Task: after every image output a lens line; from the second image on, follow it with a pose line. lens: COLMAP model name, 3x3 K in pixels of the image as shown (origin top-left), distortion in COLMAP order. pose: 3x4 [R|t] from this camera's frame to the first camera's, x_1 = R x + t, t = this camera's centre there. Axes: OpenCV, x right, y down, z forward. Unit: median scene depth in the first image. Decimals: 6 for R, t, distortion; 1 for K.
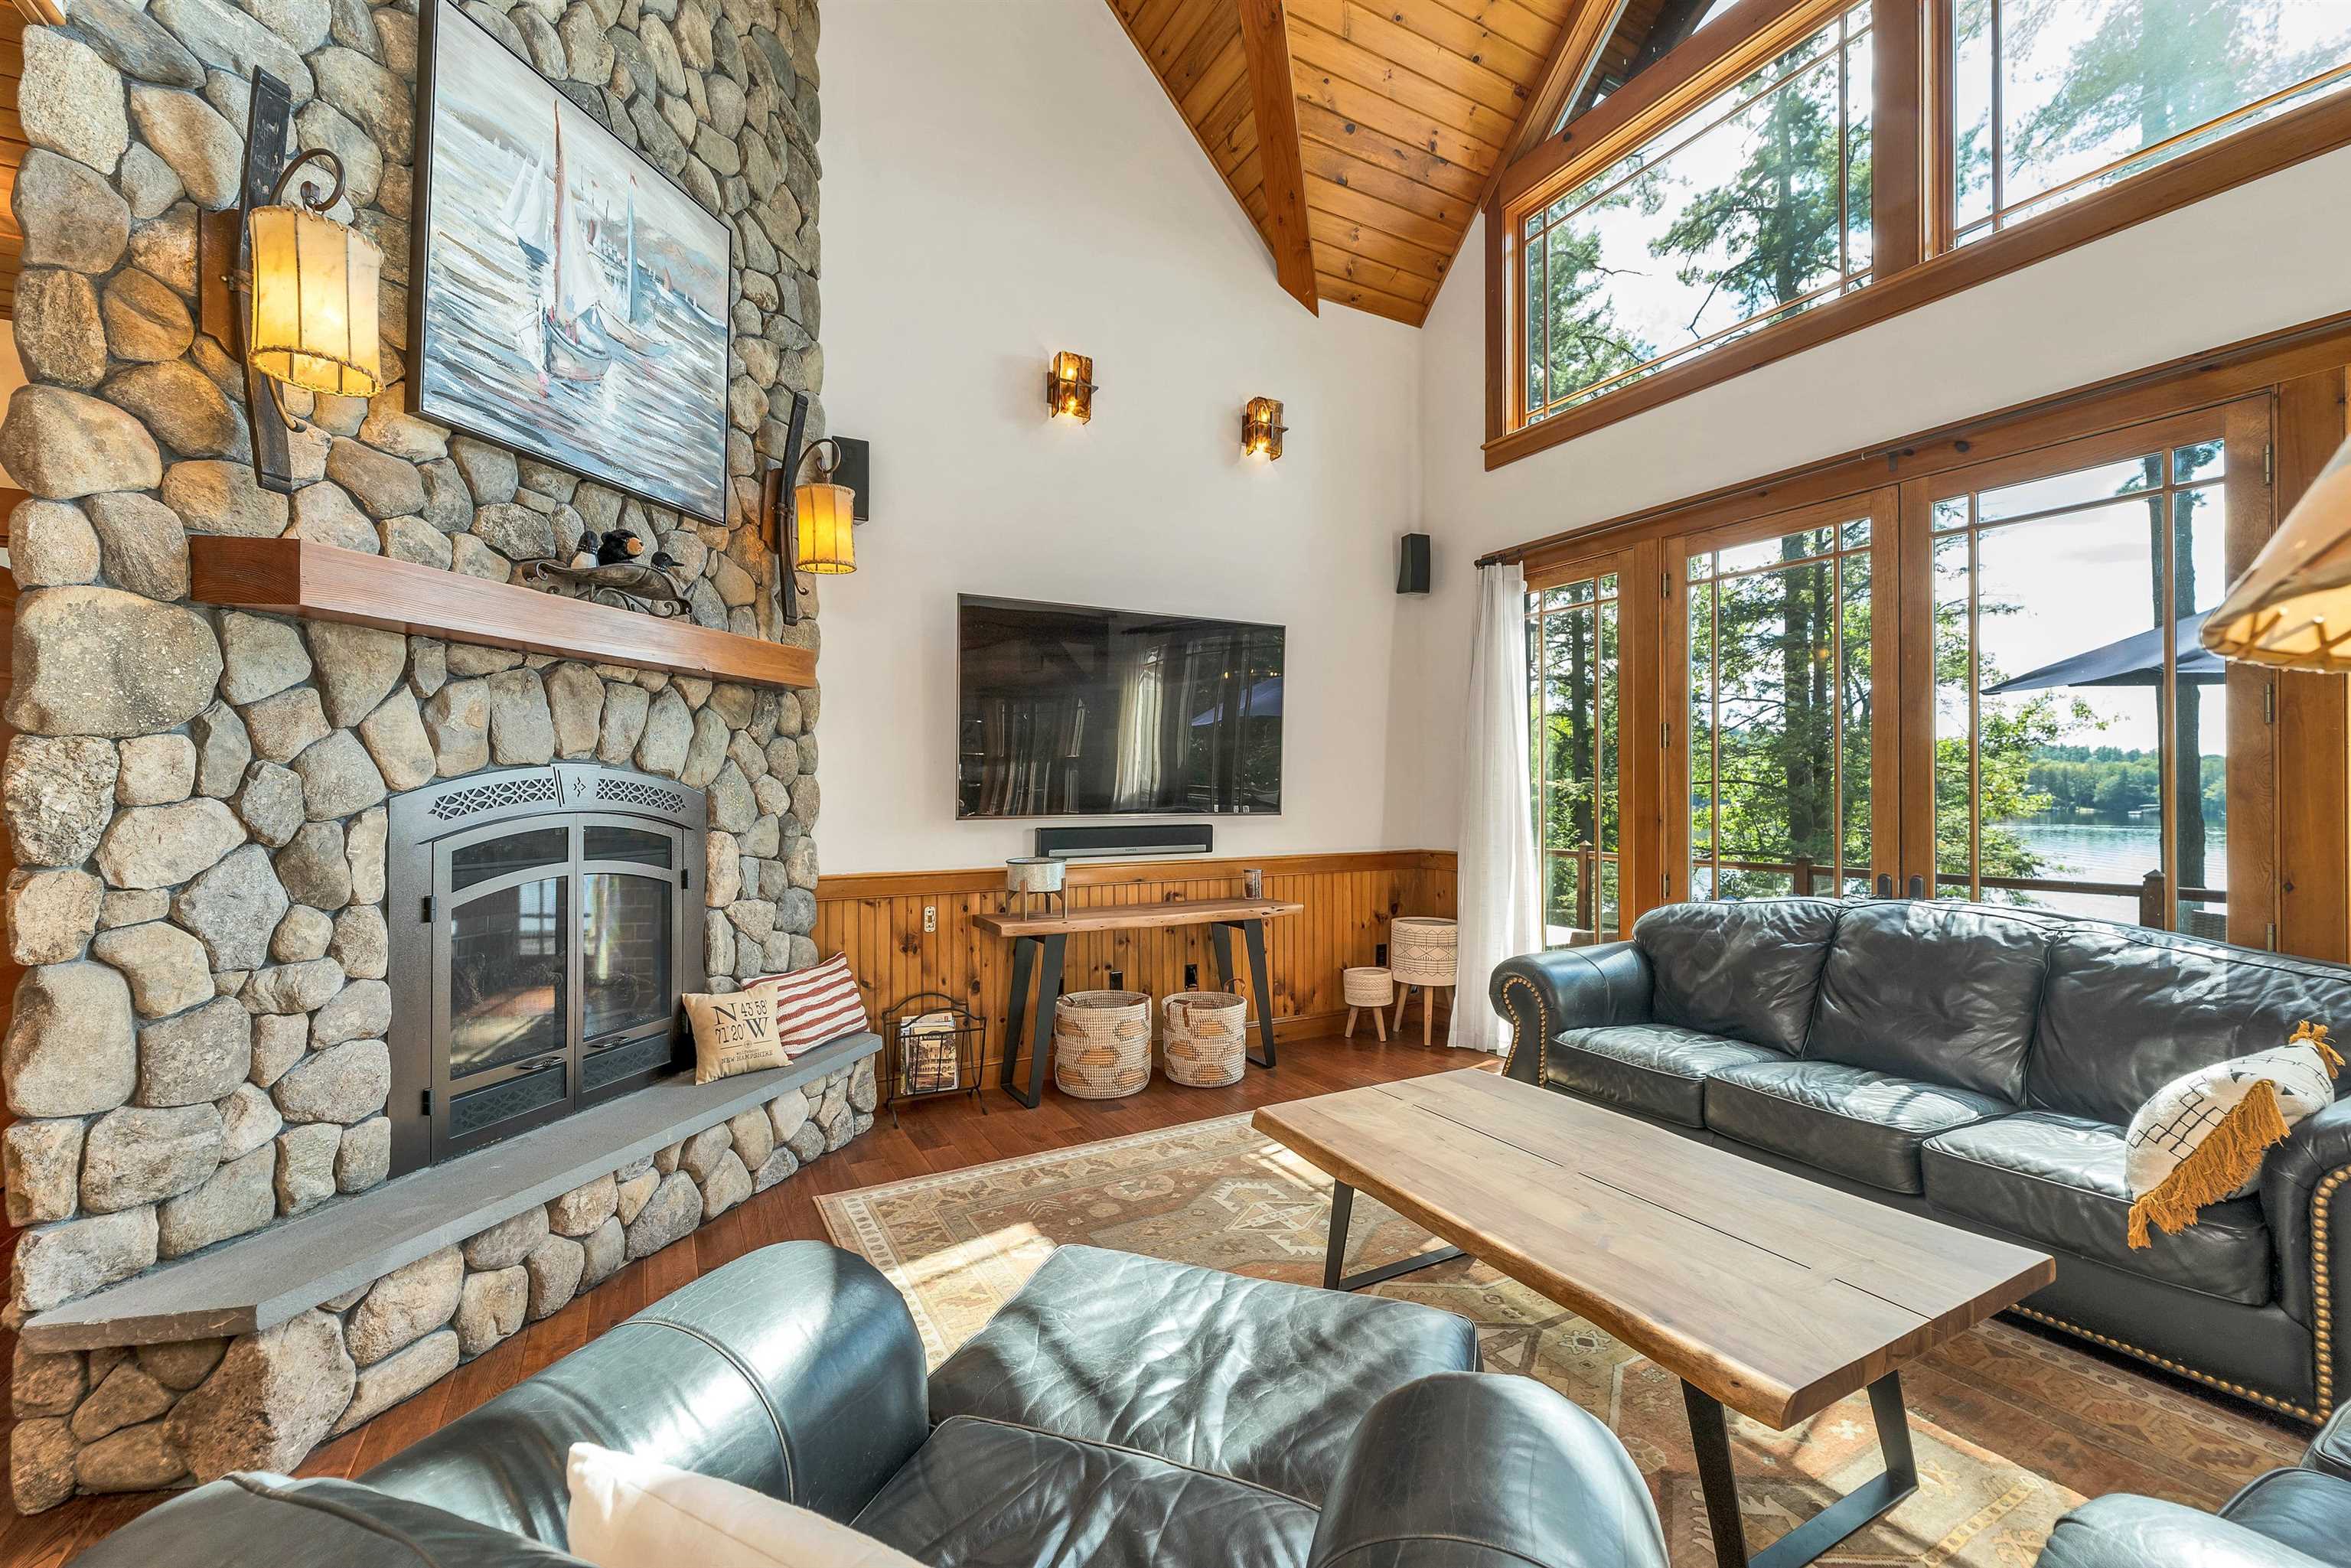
lens RADIAL K [[958.8, 0, 1170.1], [0, 958.8, 788.7], [0, 0, 1]] dist [0.000043, -0.000041]
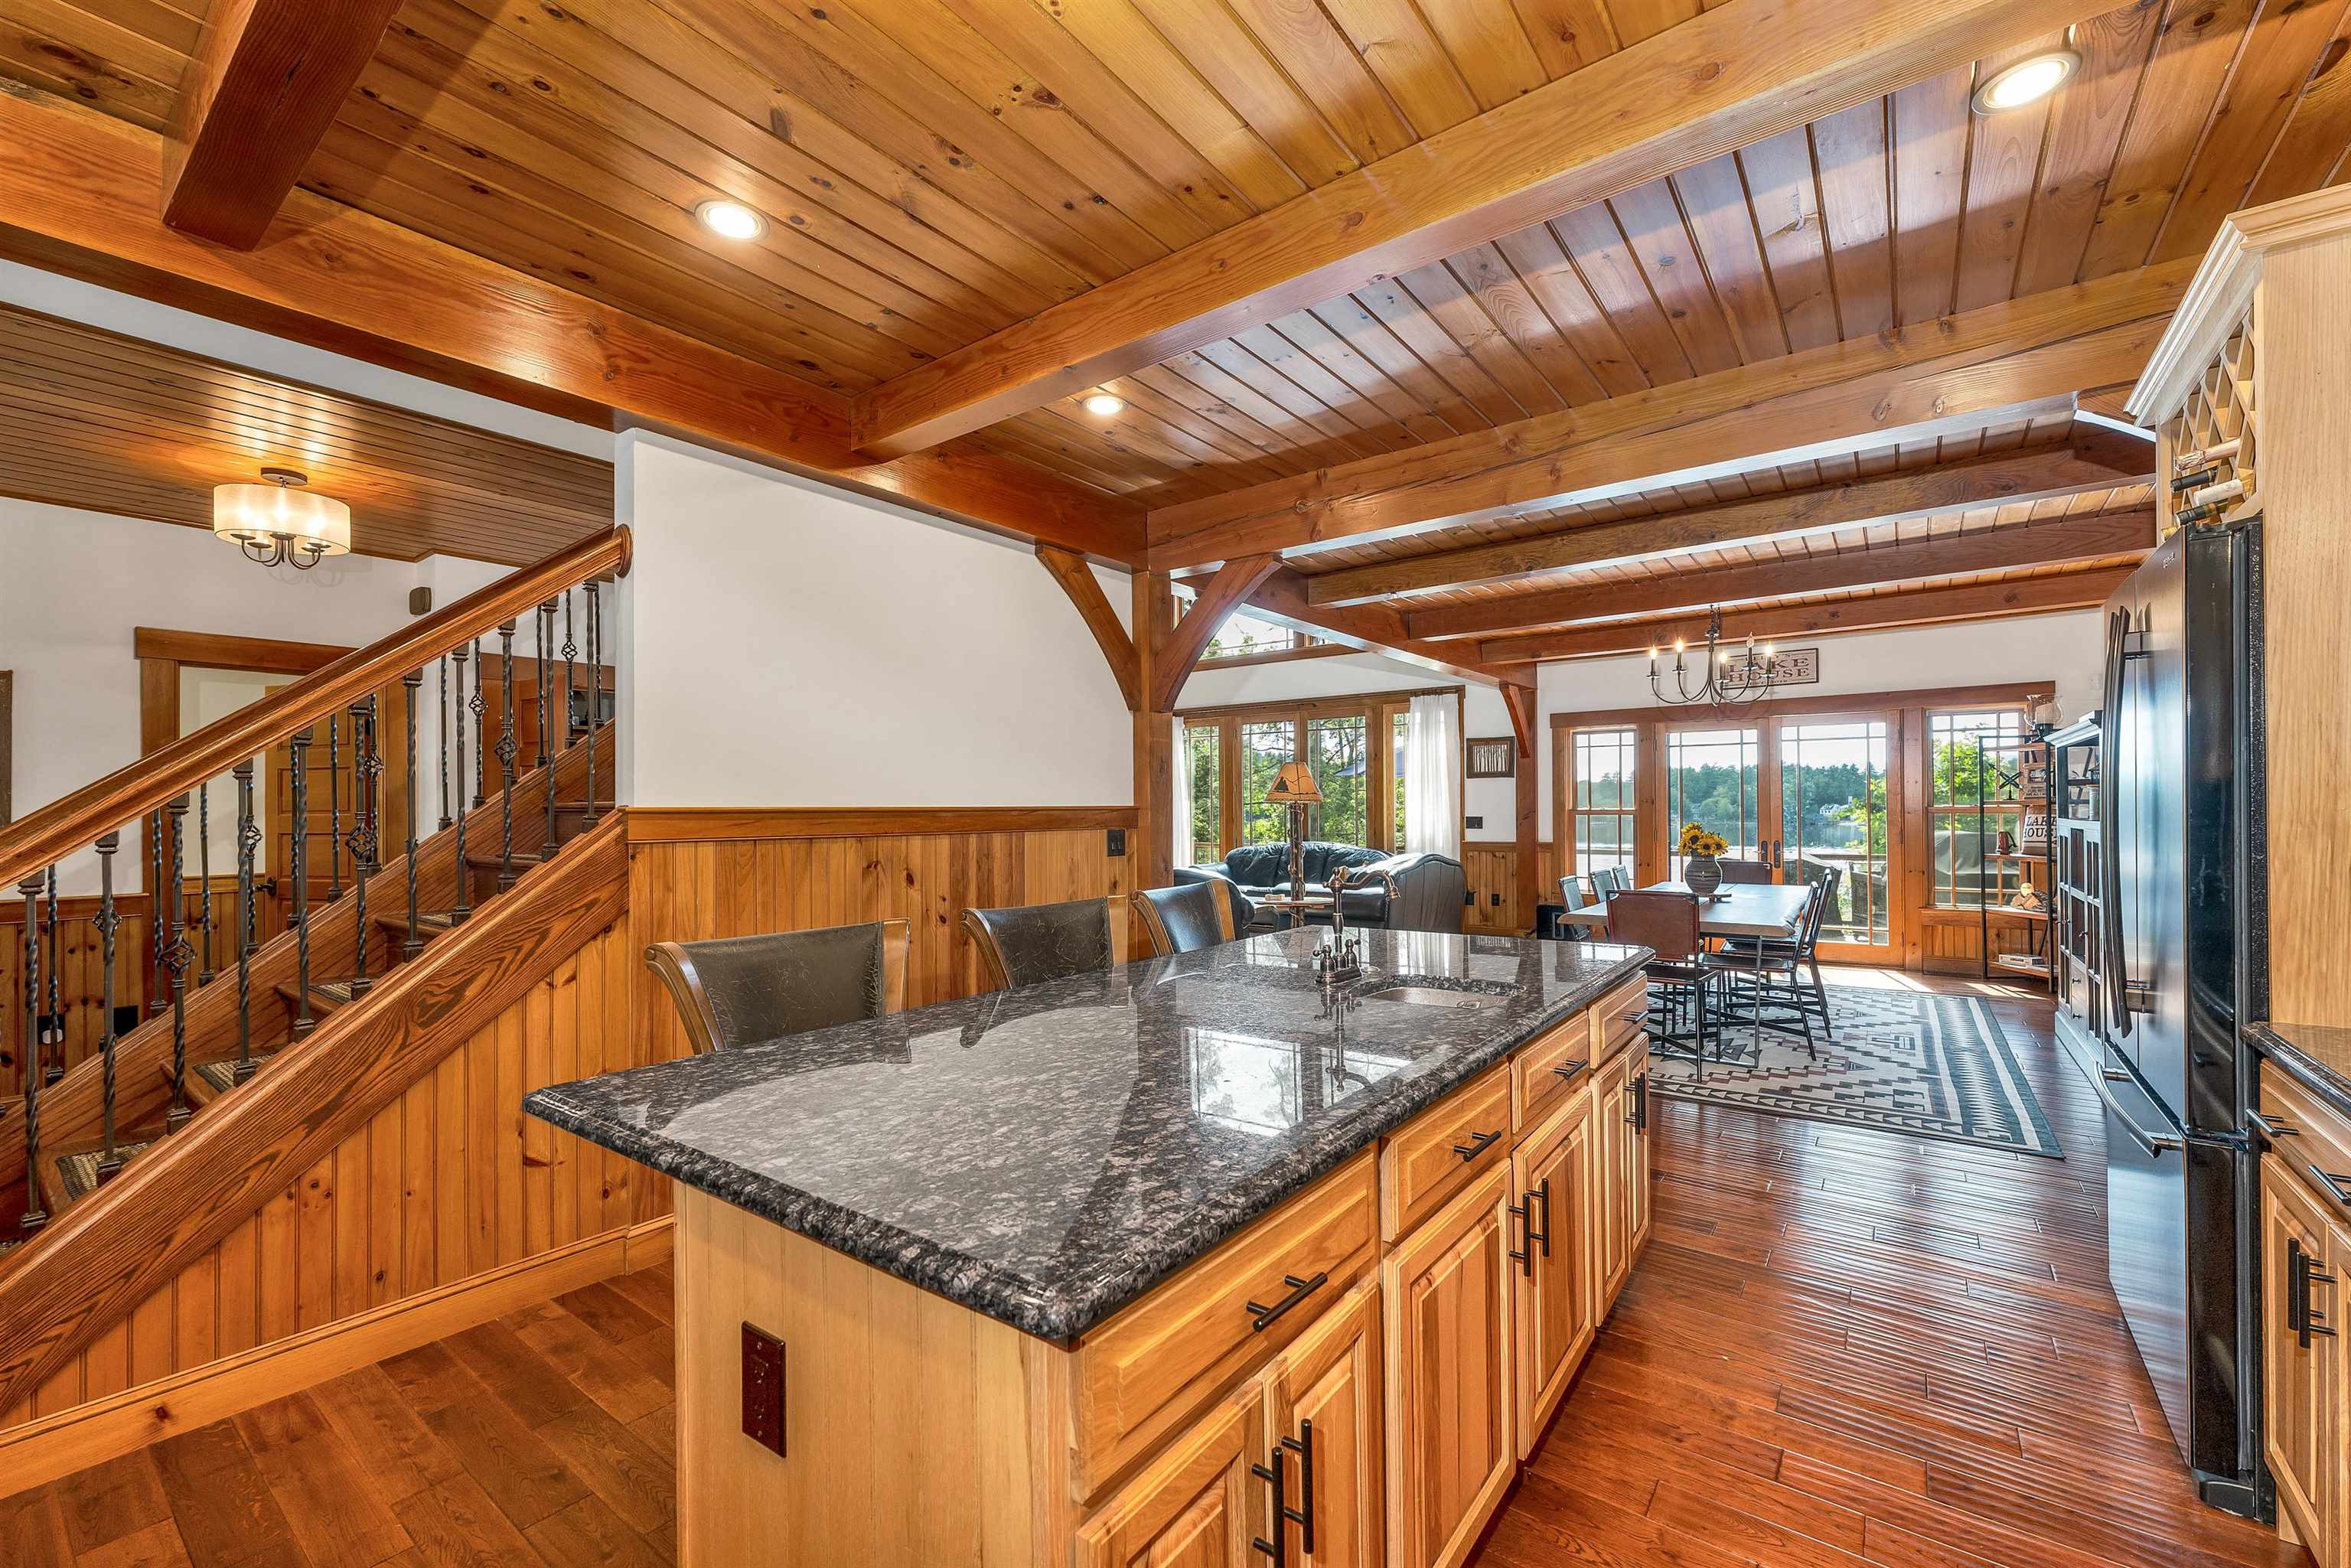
lens RADIAL K [[965.5, 0, 1172.3], [0, 965.5, 794.0], [0, 0, 1]] dist [0.000594, 0.000738]
pose [[0.912313, 0.001275, 0.409491, -1.021035], [0.004750, 0.999895, -0.013697, -0.006647], [-0.409466, 0.014441, 0.912211, -1.894883]]
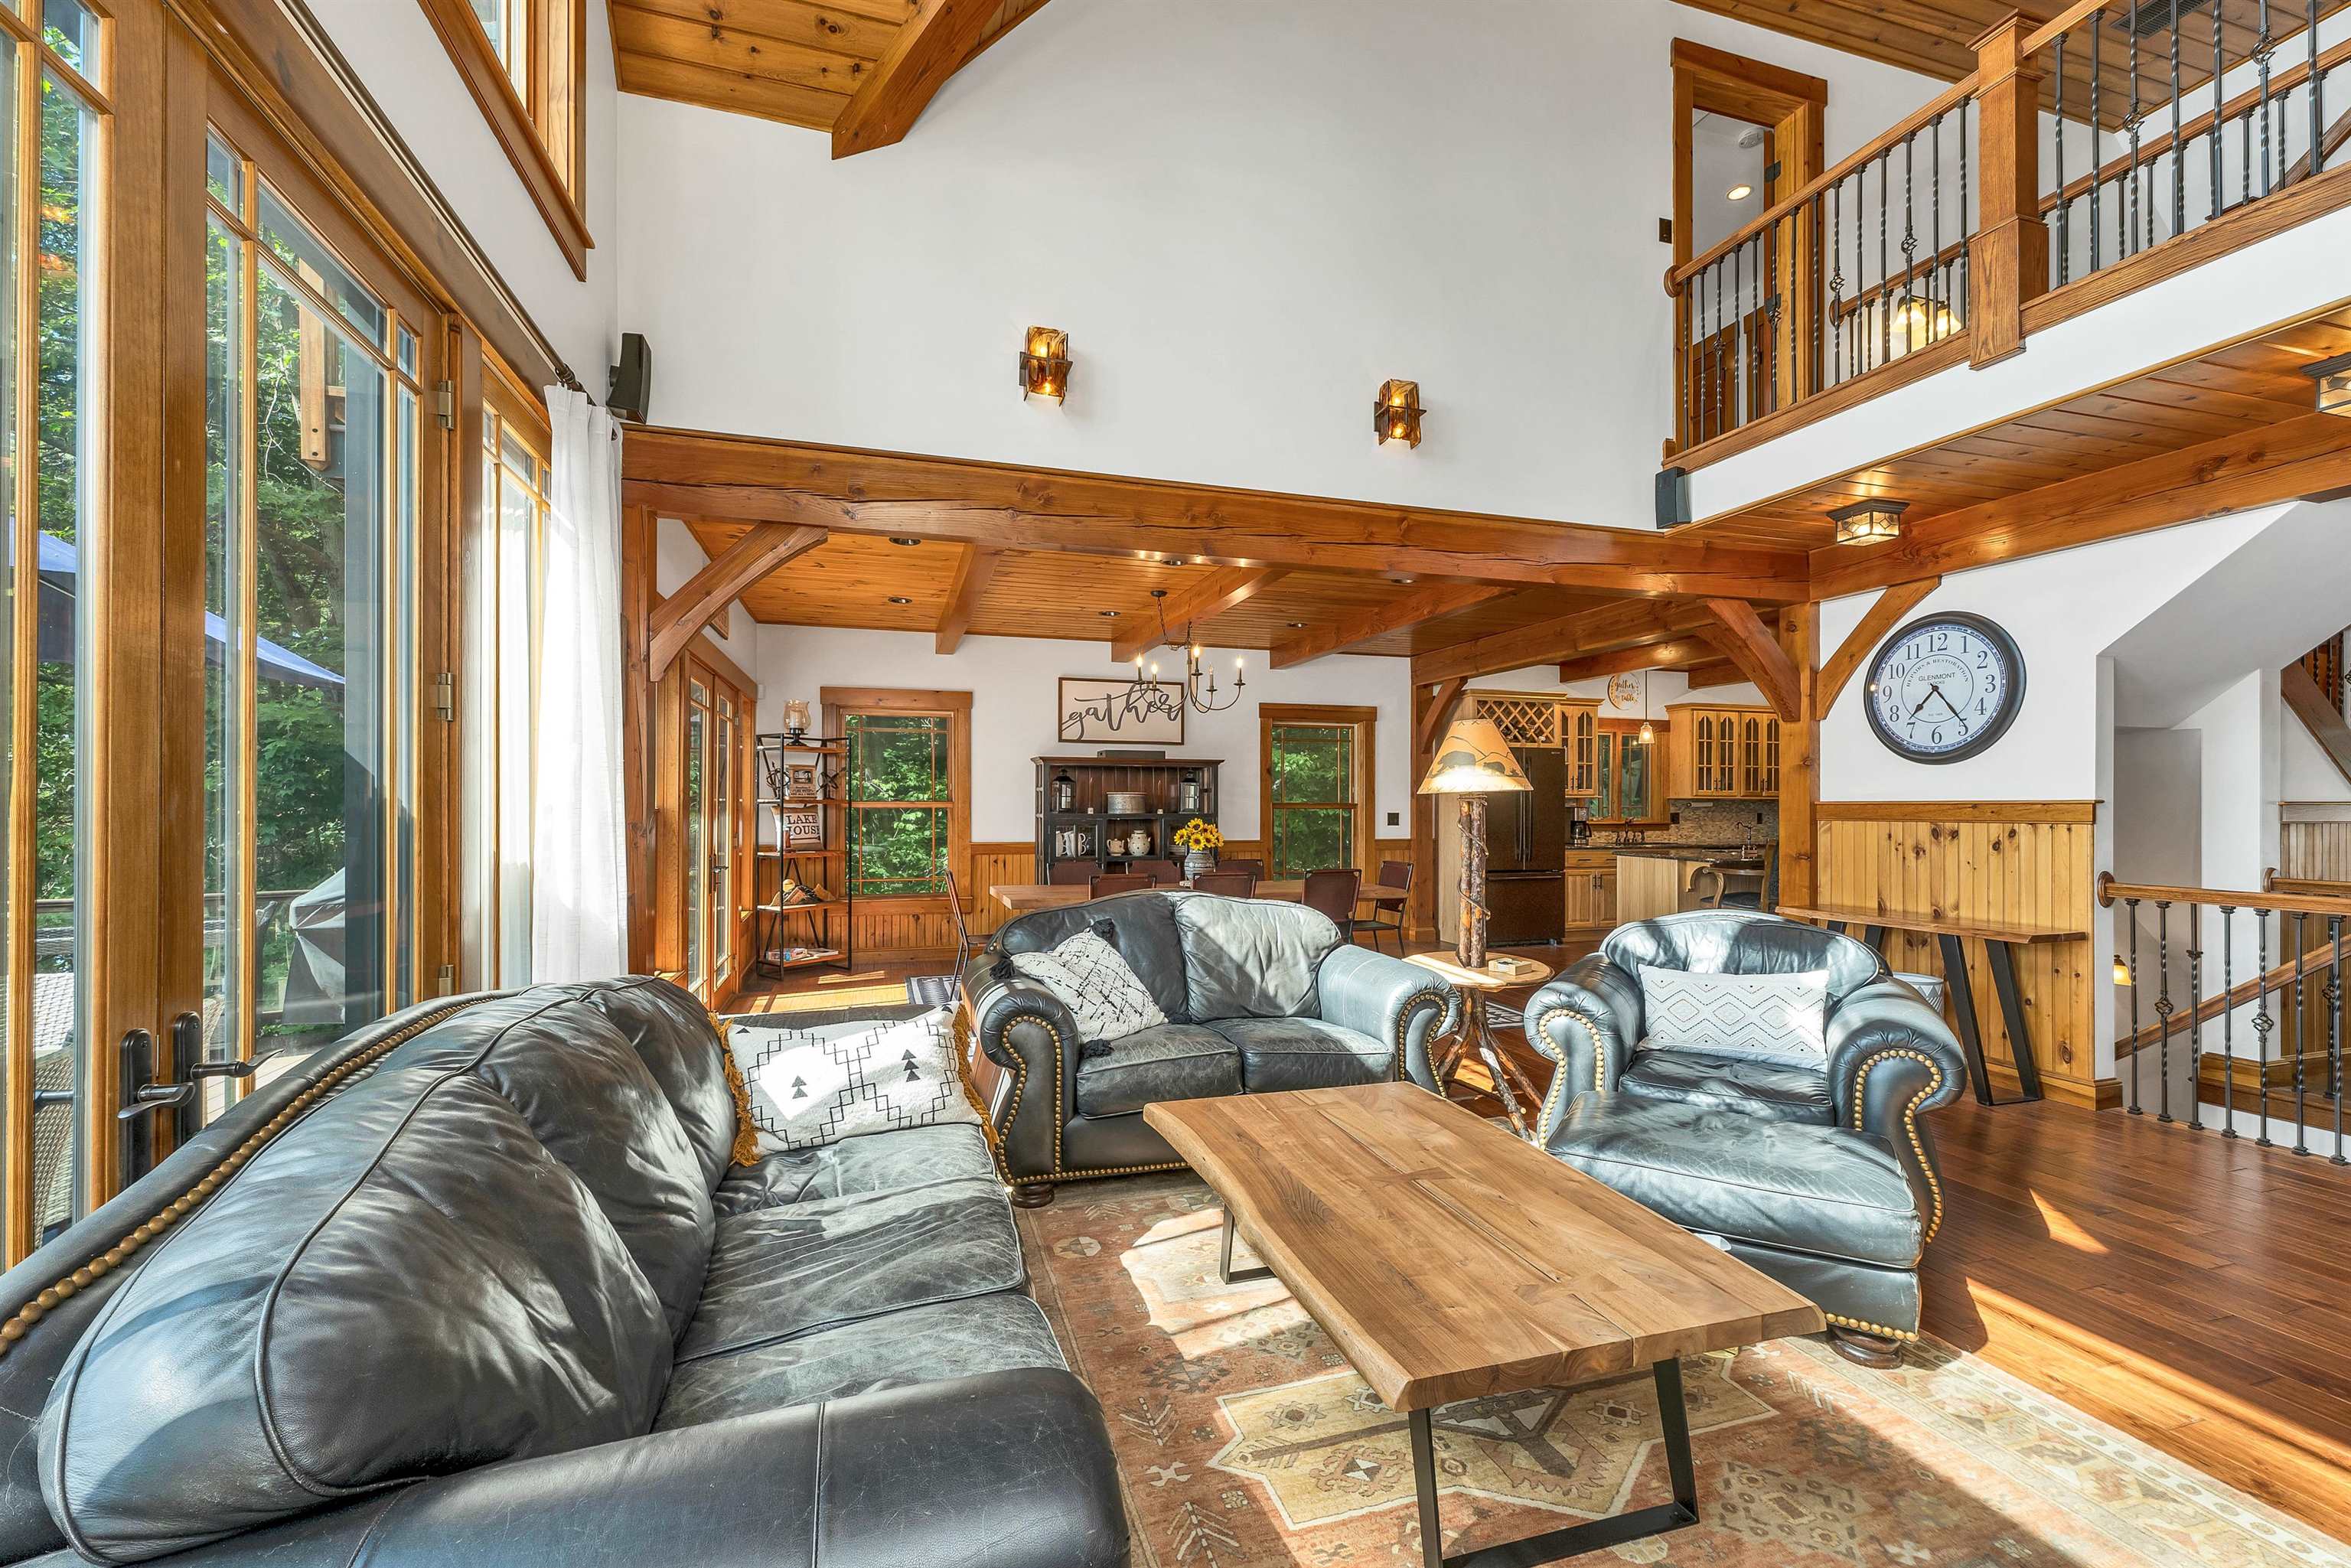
lens RADIAL K [[969.8, 0, 1168.3], [0, 969.8, 802.4], [0, 0, 1]] dist [0.001422, -0.000261]
pose [[-0.978542, -0.000293, 0.206046, 0.311015], [-0.001165, 0.999991, -0.004112, 0.002409], [-0.206043, -0.004263, -0.978534, 1.400198]]
